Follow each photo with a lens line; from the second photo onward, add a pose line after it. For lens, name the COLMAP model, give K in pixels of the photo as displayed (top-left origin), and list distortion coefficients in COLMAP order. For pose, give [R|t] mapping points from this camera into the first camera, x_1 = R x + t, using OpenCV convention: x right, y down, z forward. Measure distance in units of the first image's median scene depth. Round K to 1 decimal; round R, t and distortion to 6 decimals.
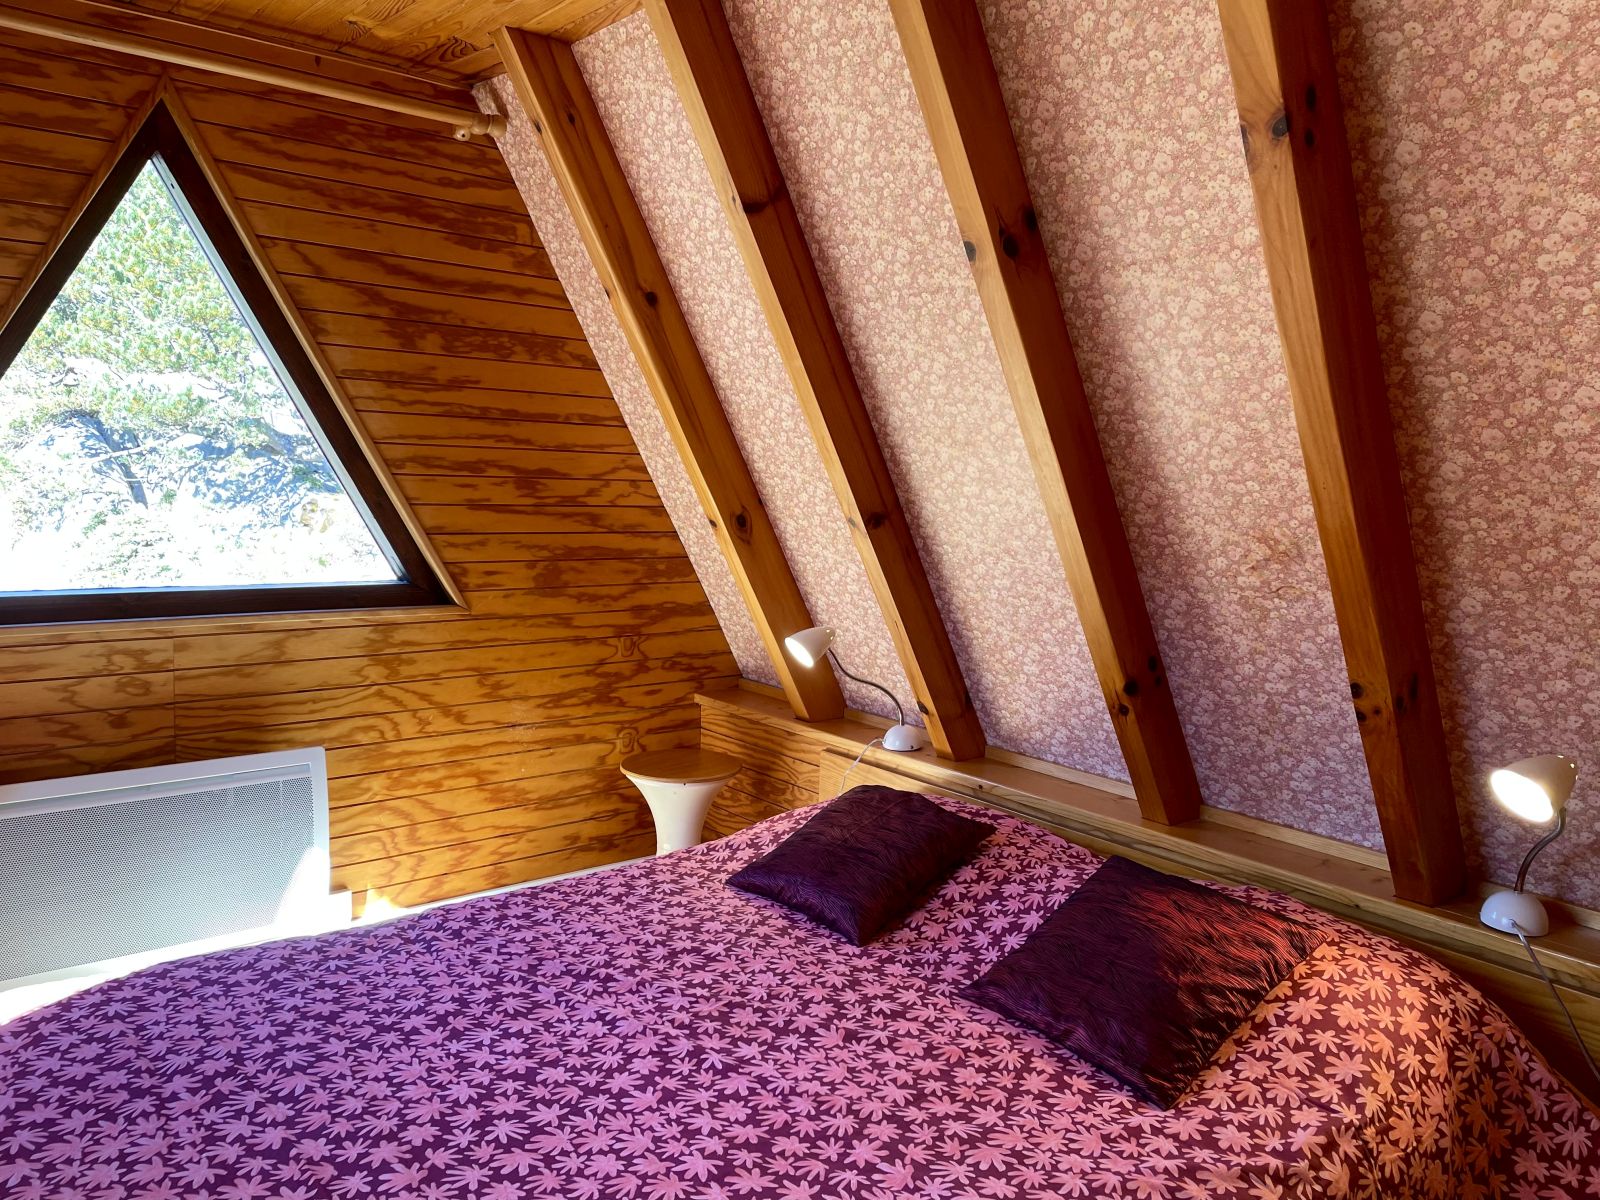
lens RADIAL K [[1216.1, 0, 797.0], [0, 1216.1, 593.1], [0, 0, 1]] dist [0.027883, -0.009115]
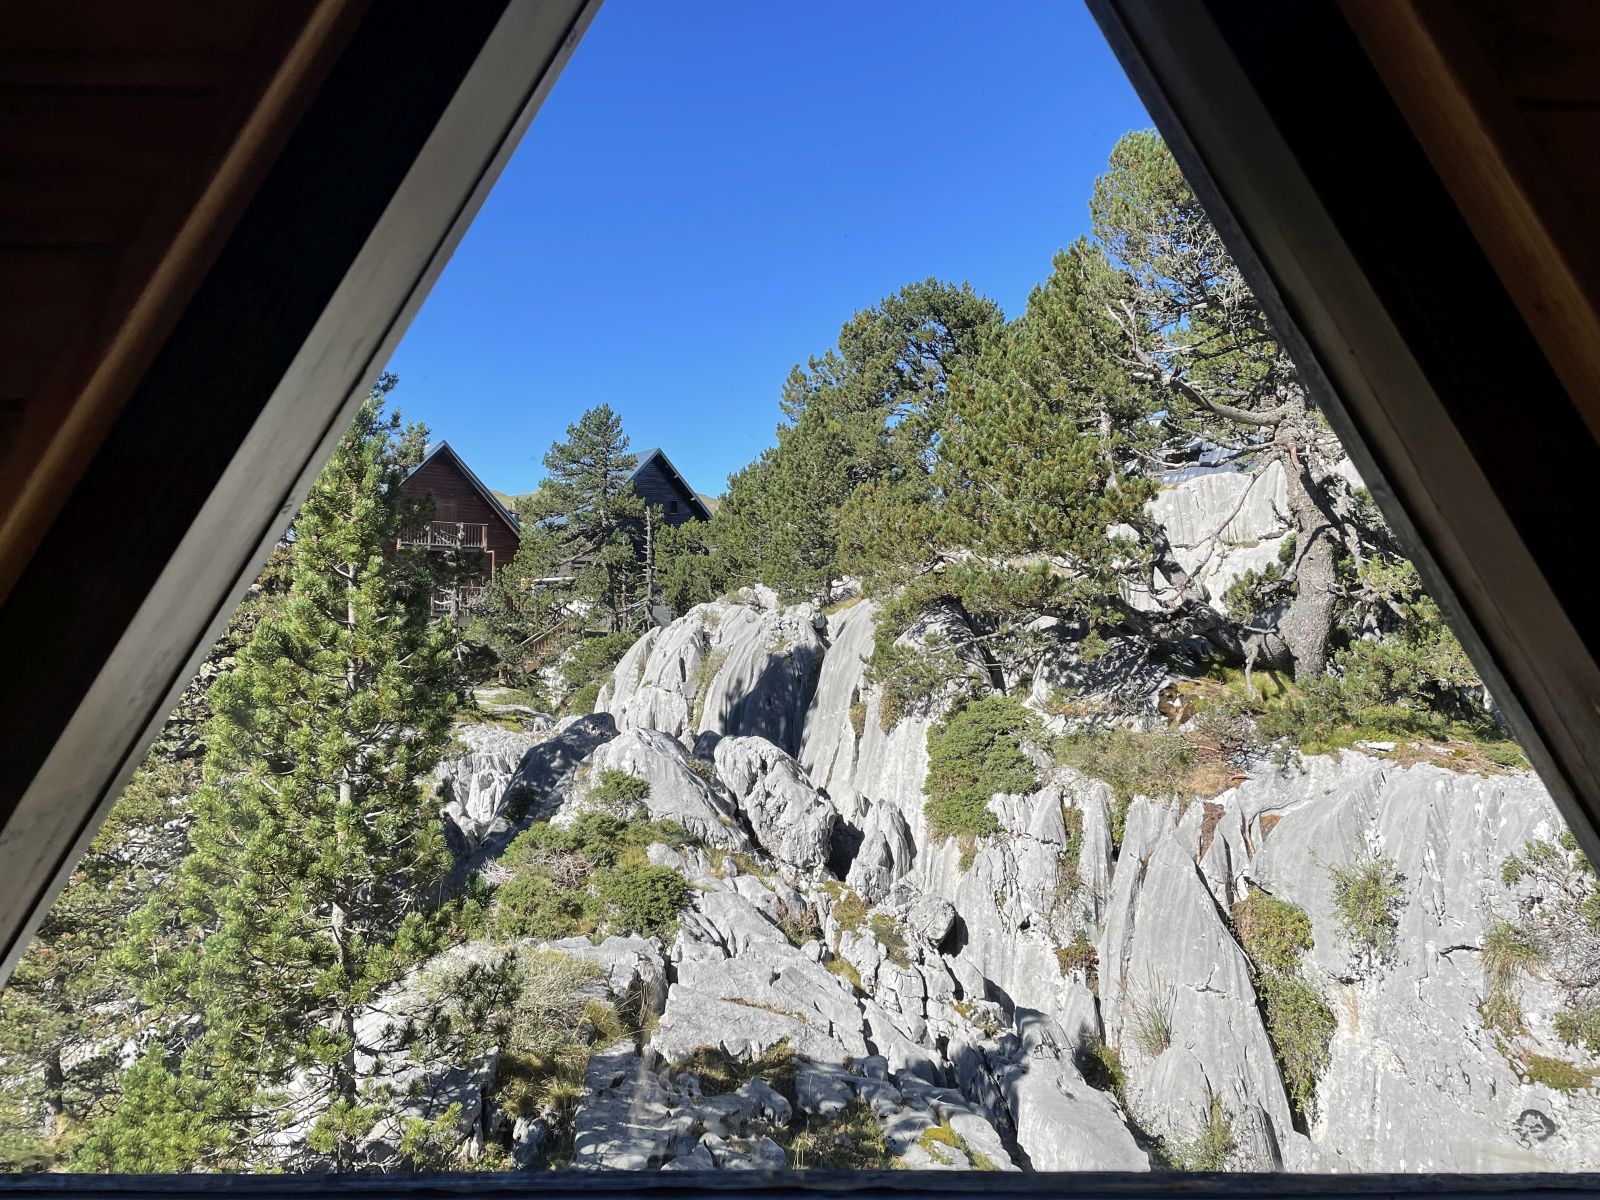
lens RADIAL K [[1216.1, 0, 798.2], [0, 1216.1, 598.3], [0, 0, 1]] dist [0.027883, -0.009115]
pose [[0.790885, -0.046162, -0.610221, -0.073213], [-0.037893, 0.991543, -0.124120, -0.019506], [0.610790, 0.121288, 0.782448, 0.147726]]
